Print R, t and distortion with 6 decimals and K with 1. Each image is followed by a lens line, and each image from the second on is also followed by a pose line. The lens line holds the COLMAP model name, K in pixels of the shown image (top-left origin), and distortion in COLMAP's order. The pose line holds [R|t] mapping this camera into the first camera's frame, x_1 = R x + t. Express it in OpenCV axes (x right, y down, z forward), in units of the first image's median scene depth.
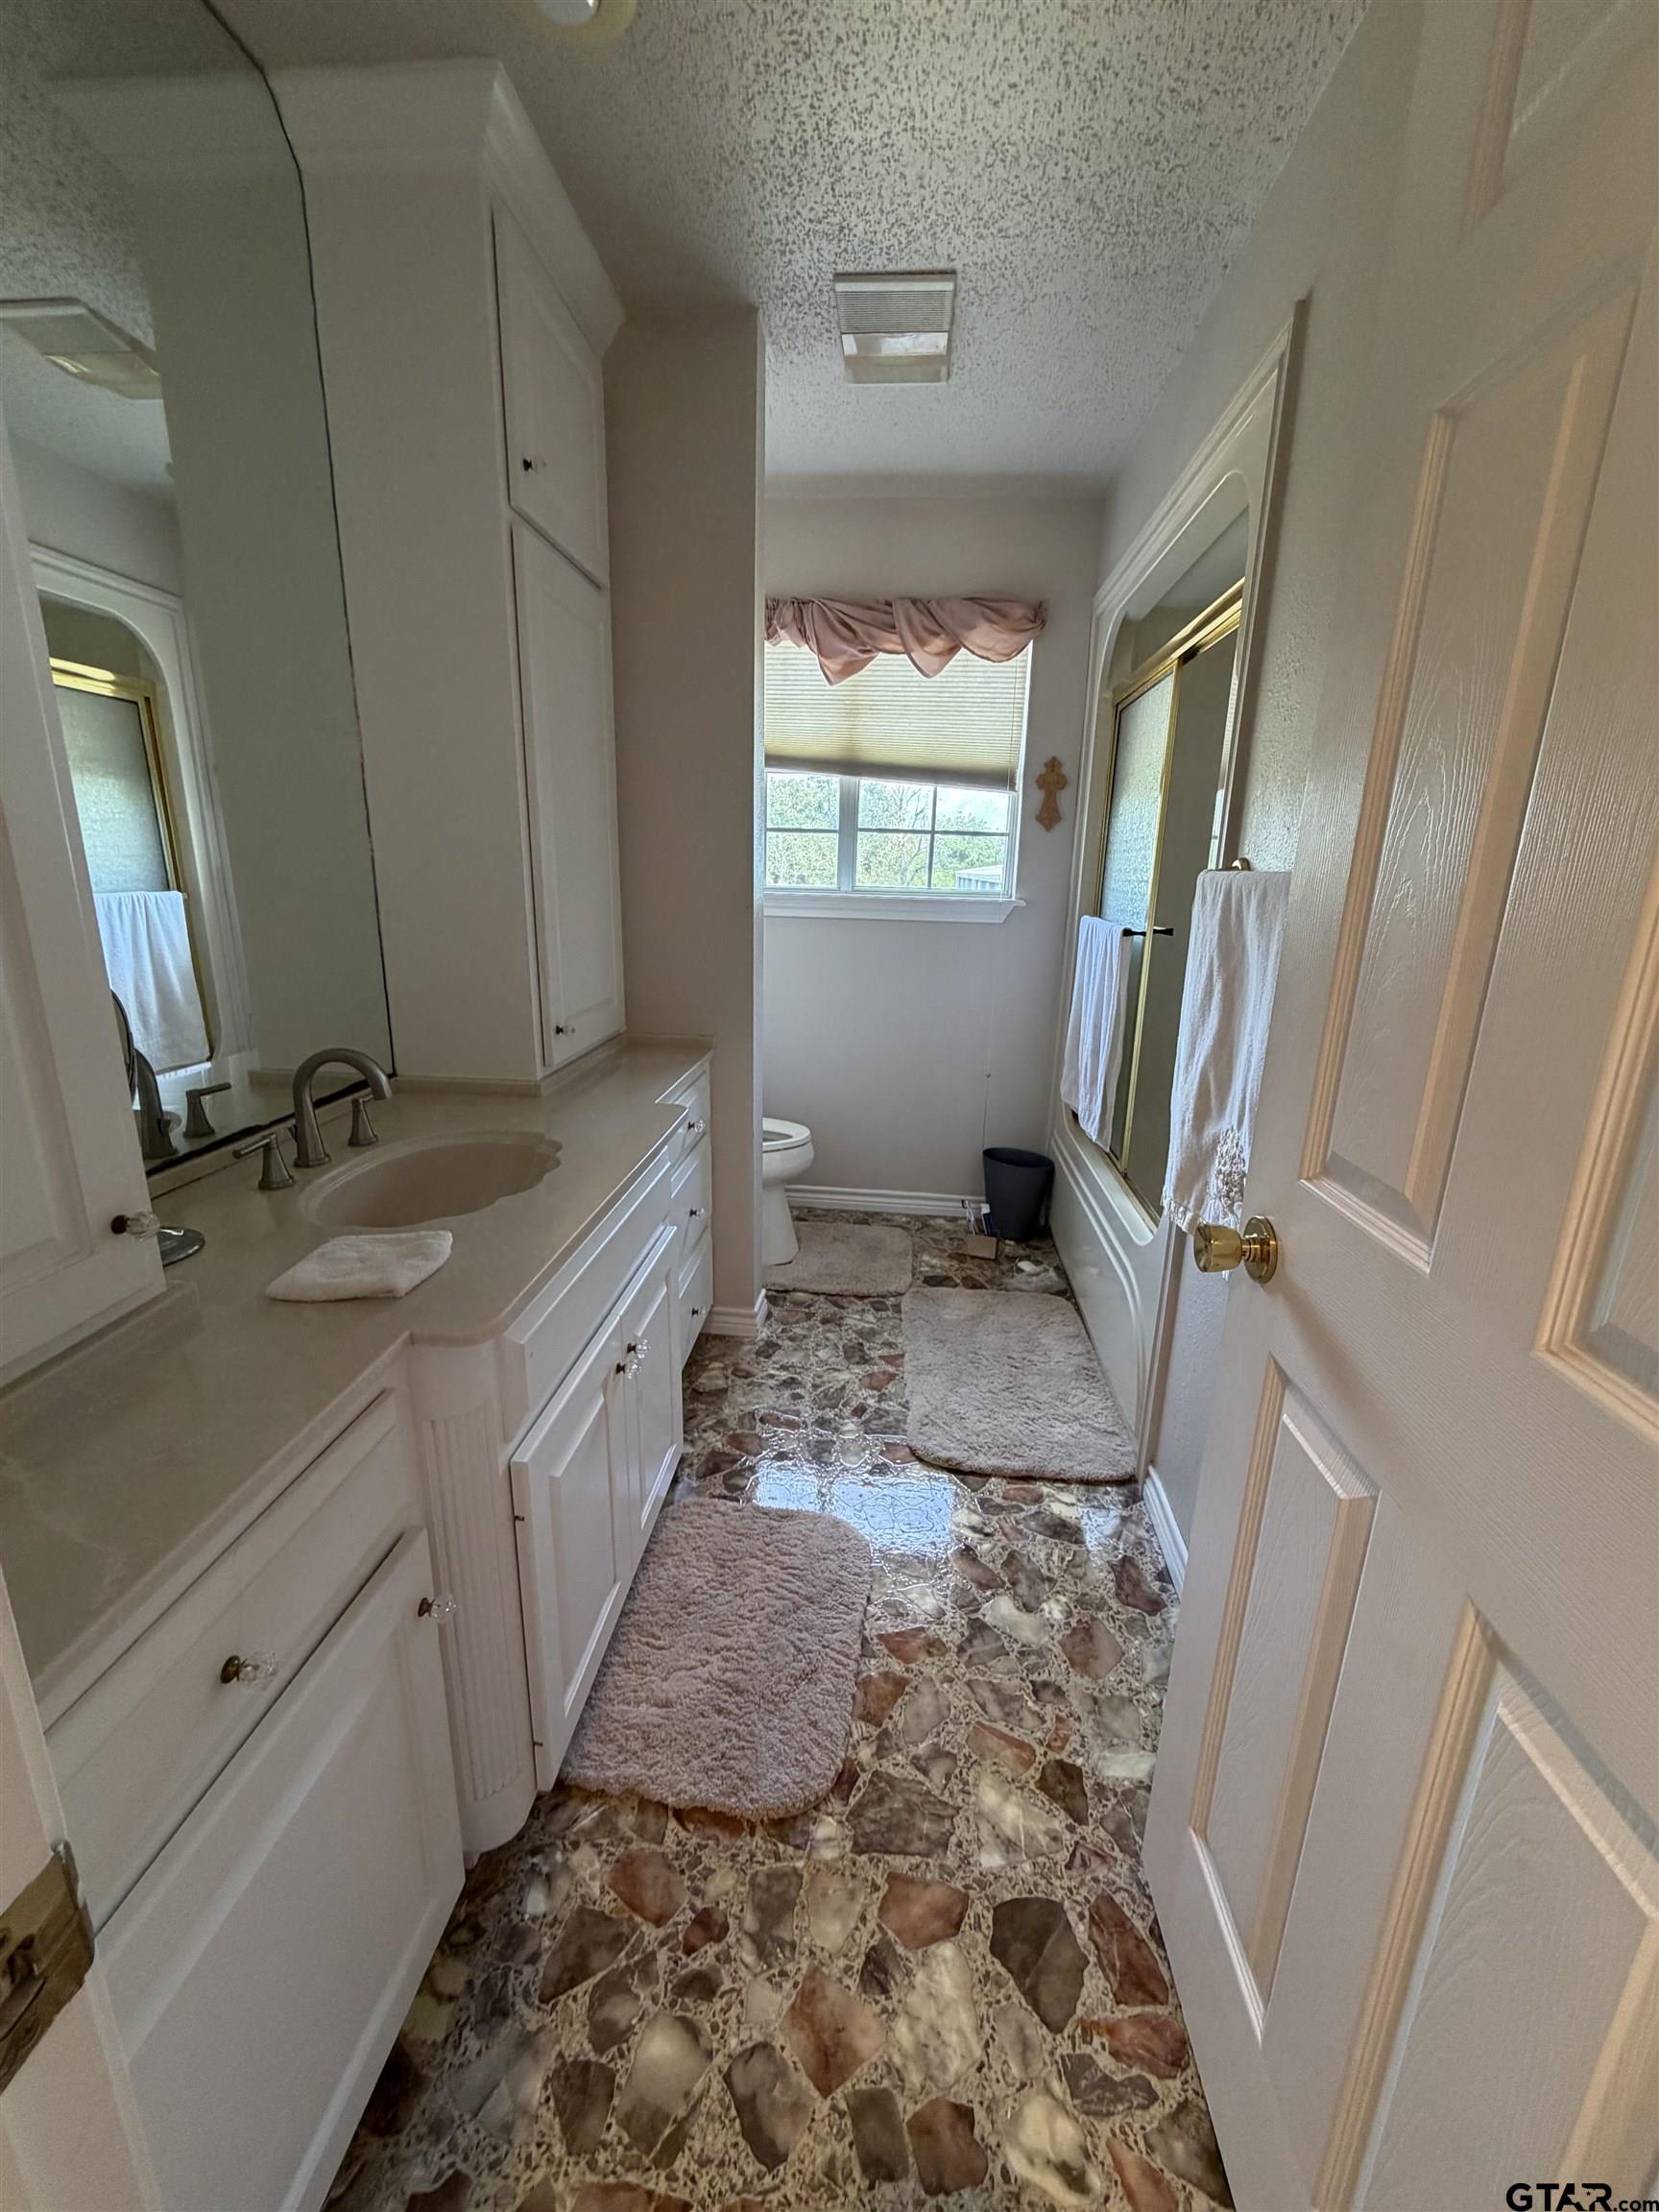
lens RADIAL K [[883.7, 0, 829.5], [0, 883.7, 1106.0], [0, 0, 1]] dist [0.003448, -0.003105]
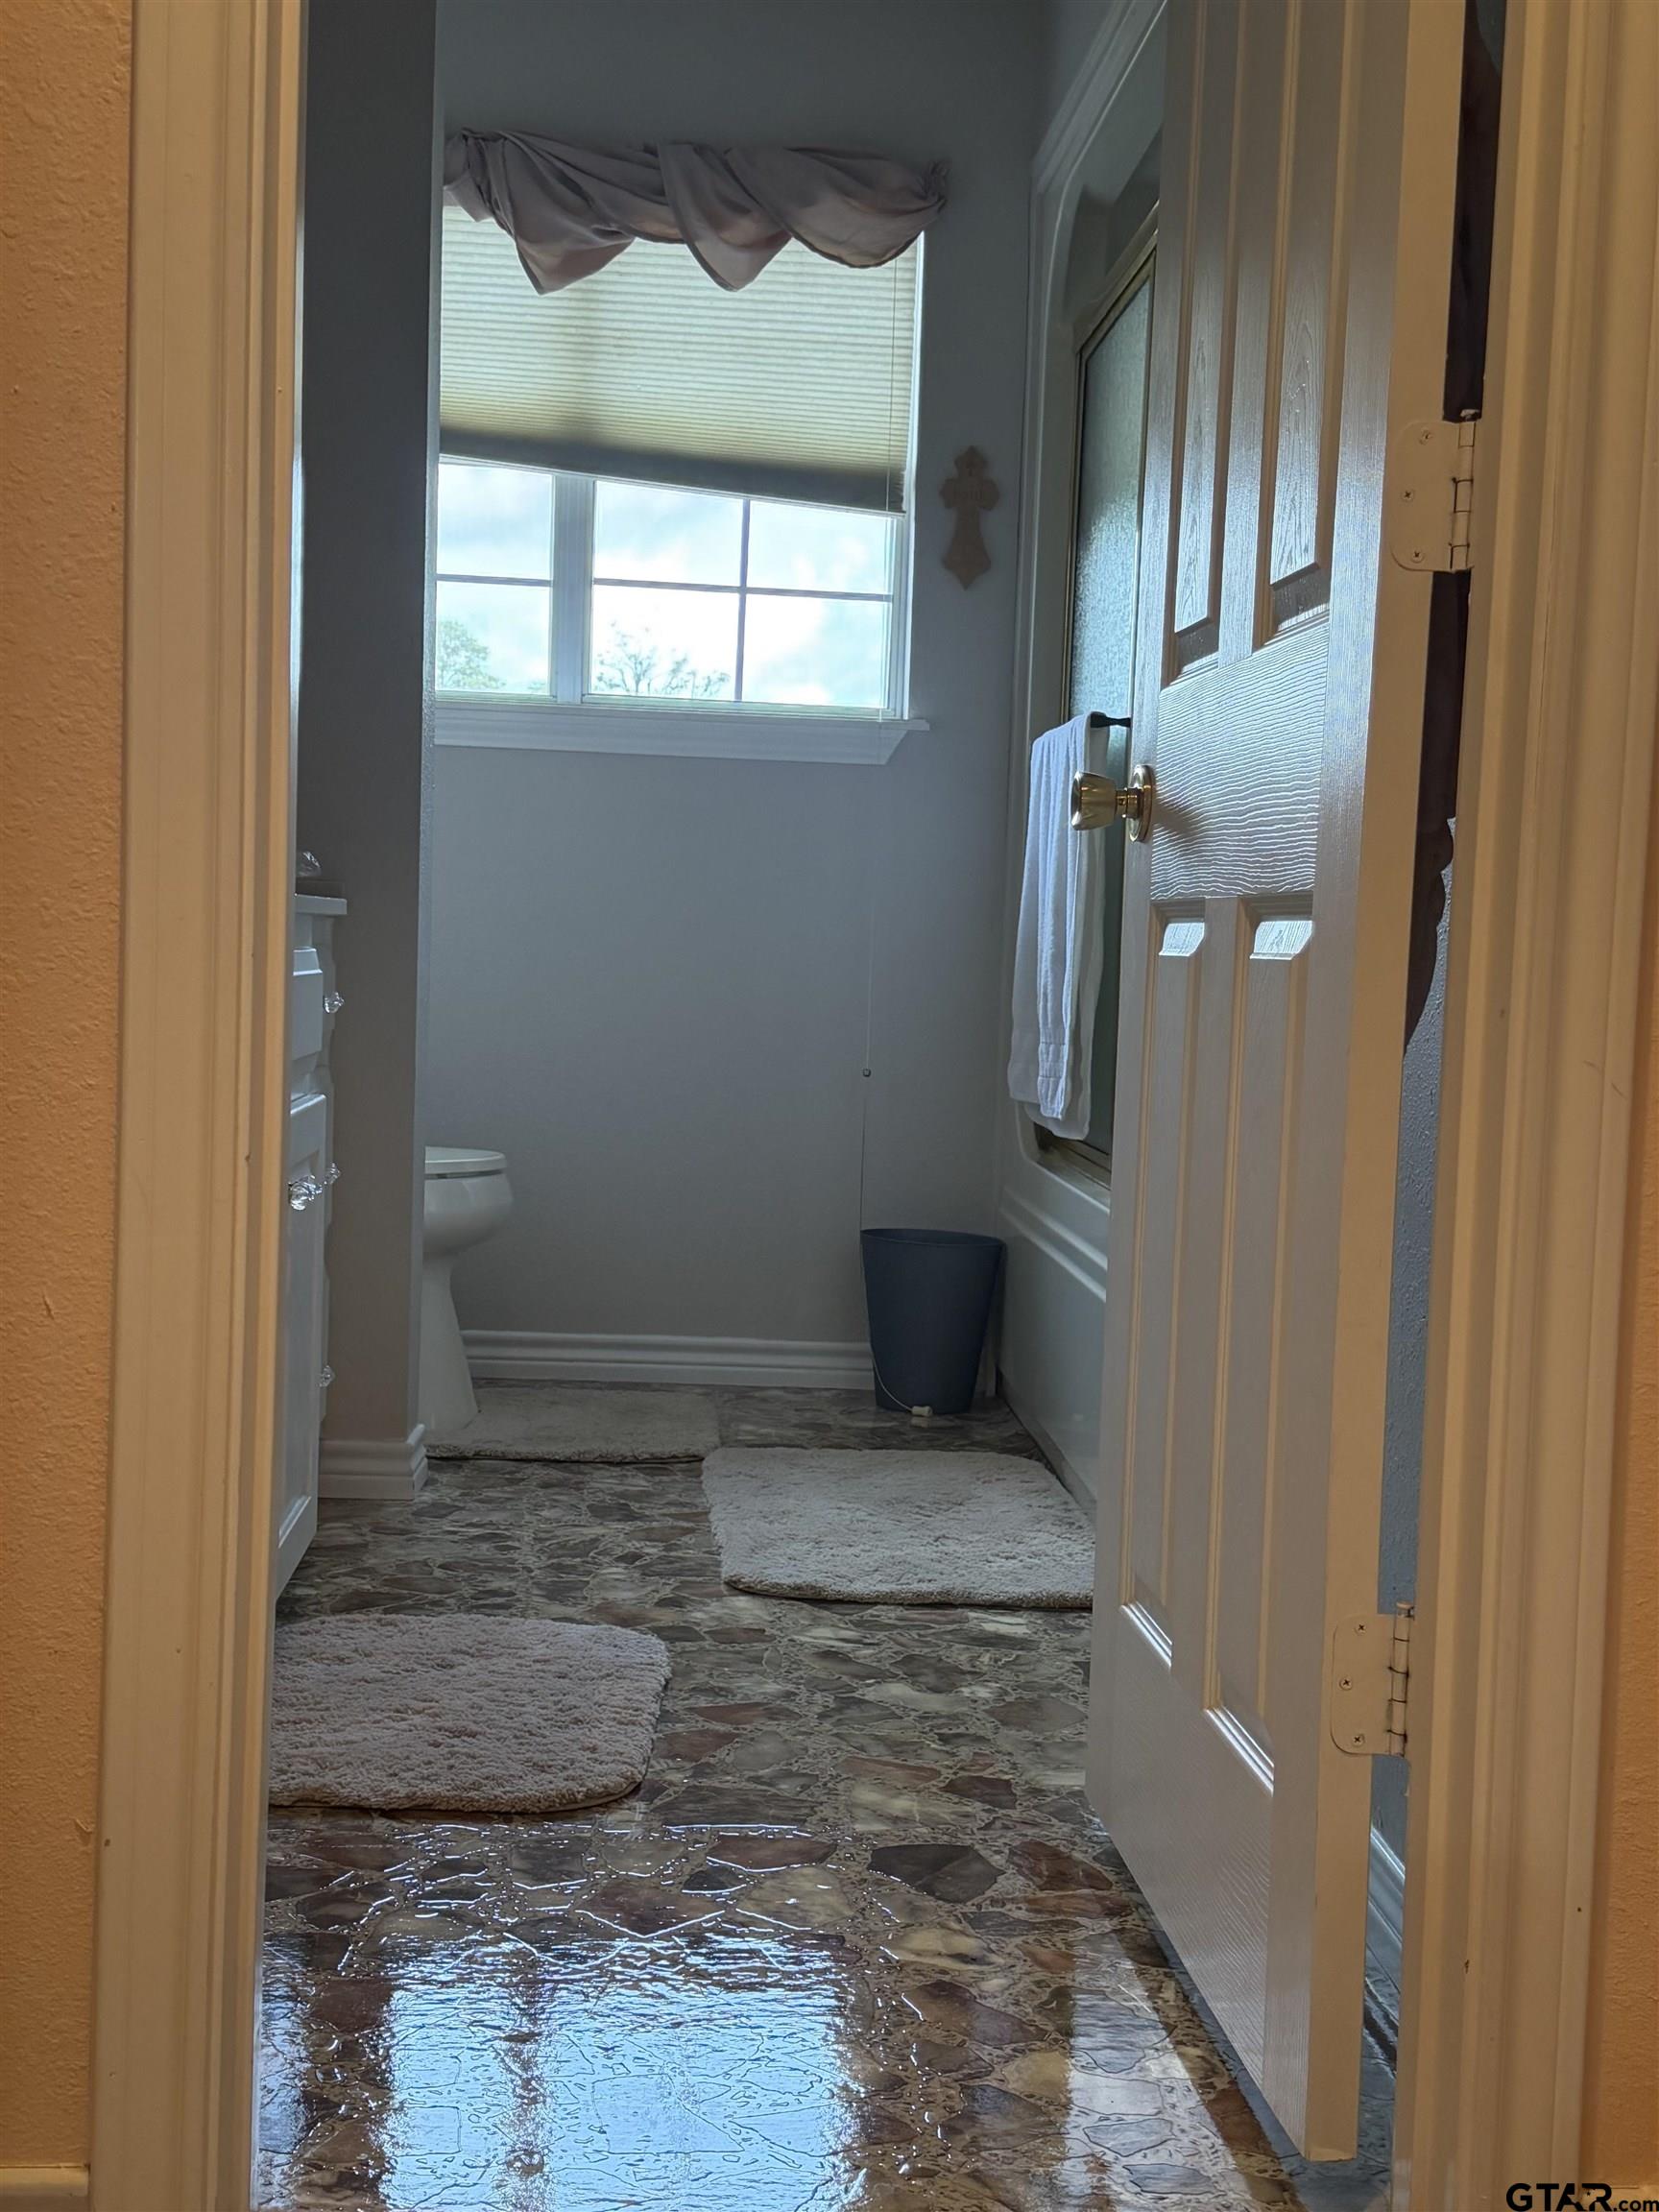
lens RADIAL K [[2591.4, 0, 829.5], [0, 2591.4, 1106.0], [0, 0, 1]] dist [0.149557, -0.003476]
pose [[0.988824, 0.002756, 0.149061, -0.096975], [0.025786, 0.981598, -0.189208, 0.459798], [-0.146839, 0.190938, 0.970557, -0.685190]]
